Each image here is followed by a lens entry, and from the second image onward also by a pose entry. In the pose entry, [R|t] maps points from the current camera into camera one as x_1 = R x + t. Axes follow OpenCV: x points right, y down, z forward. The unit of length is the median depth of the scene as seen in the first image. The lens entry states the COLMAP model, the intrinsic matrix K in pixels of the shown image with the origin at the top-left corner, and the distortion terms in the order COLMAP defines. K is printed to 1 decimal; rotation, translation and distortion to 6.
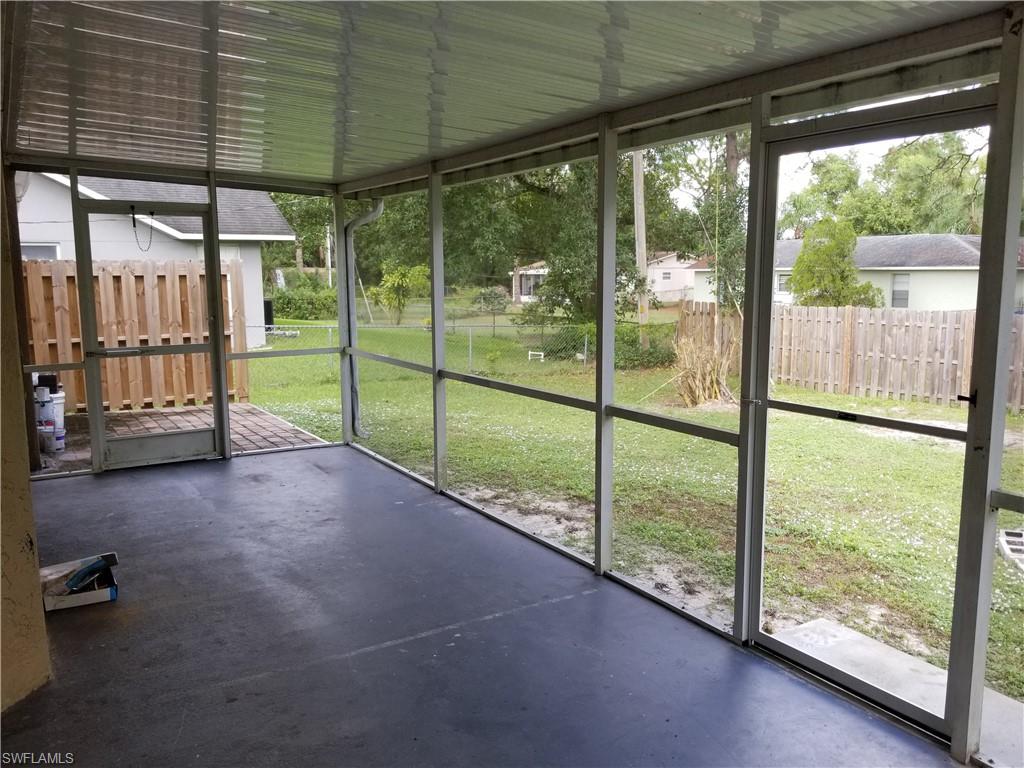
lens RADIAL K [[793.5, 0, 542.5], [0, 793.5, 380.9], [0, 0, 1]] dist [0.060397, -0.105555]
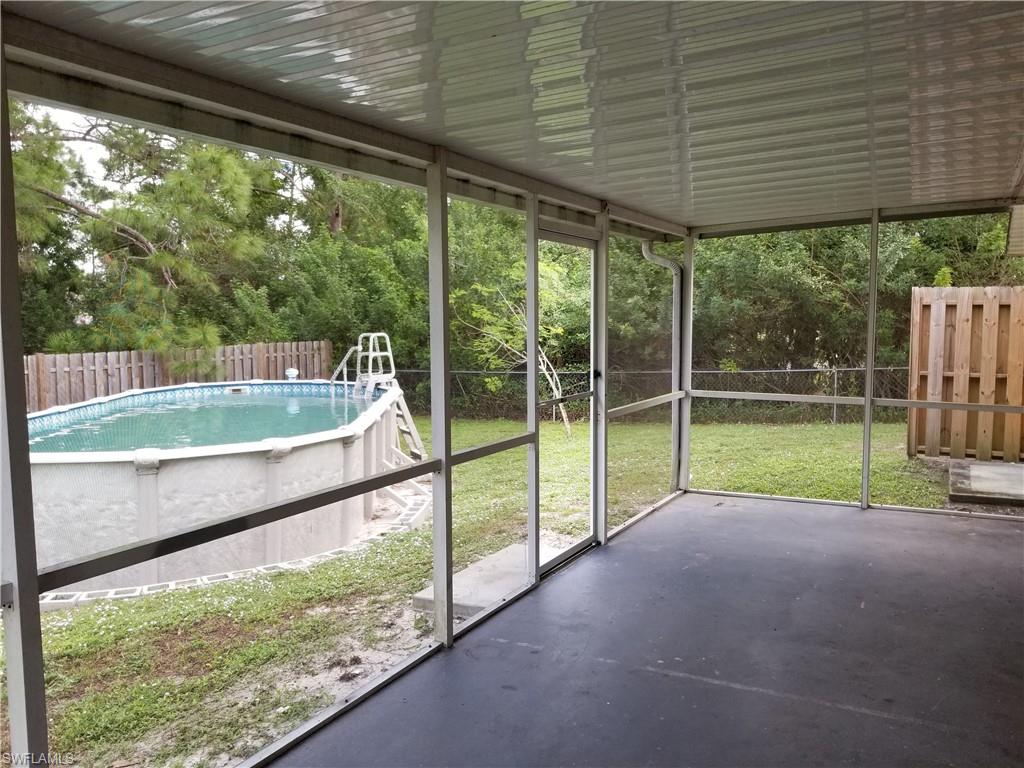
lens RADIAL K [[793.5, 0, 535.7], [0, 793.5, 389.6], [0, 0, 1]] dist [0.060397, -0.105555]
pose [[-0.481594, -0.079471, 0.872784, -0.627788], [0.120795, 0.980356, 0.155920, -0.145287], [-0.868030, 0.180517, -0.462534, 1.077323]]
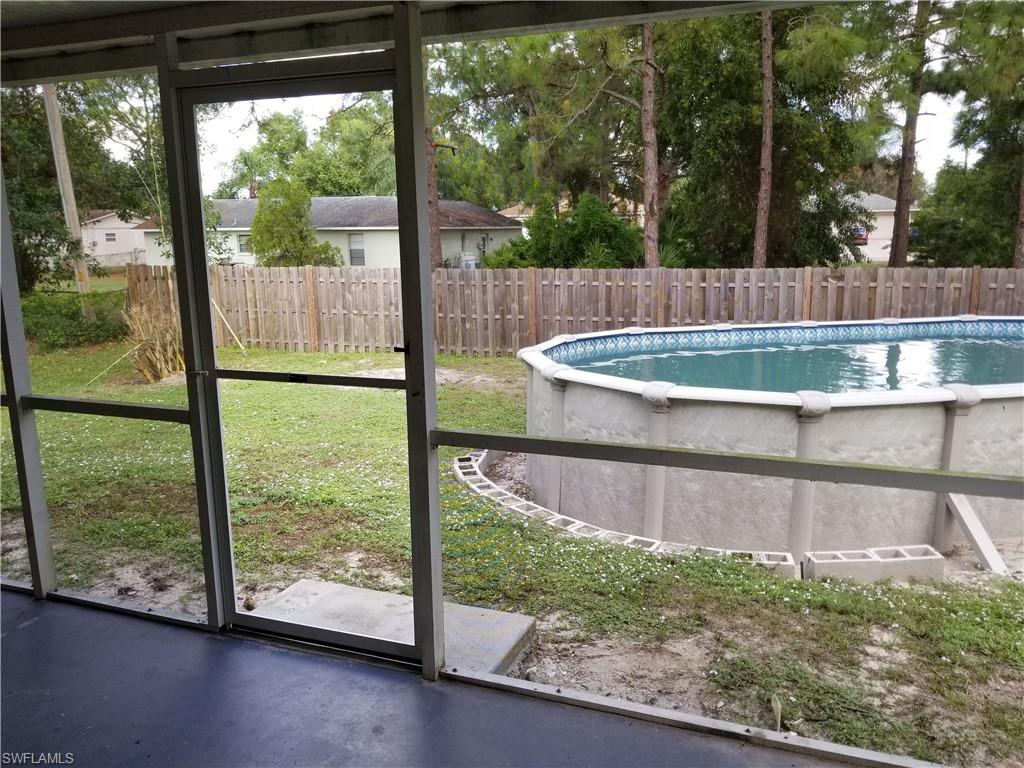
lens RADIAL K [[793.5, 0, 537.9], [0, 793.5, 378.5], [0, 0, 1]] dist [0.060397, -0.105555]
pose [[0.802762, -0.117448, 0.584620, 0.022926], [0.090710, 0.993053, 0.074944, -0.001391], [-0.589360, -0.007131, 0.807839, 0.013923]]
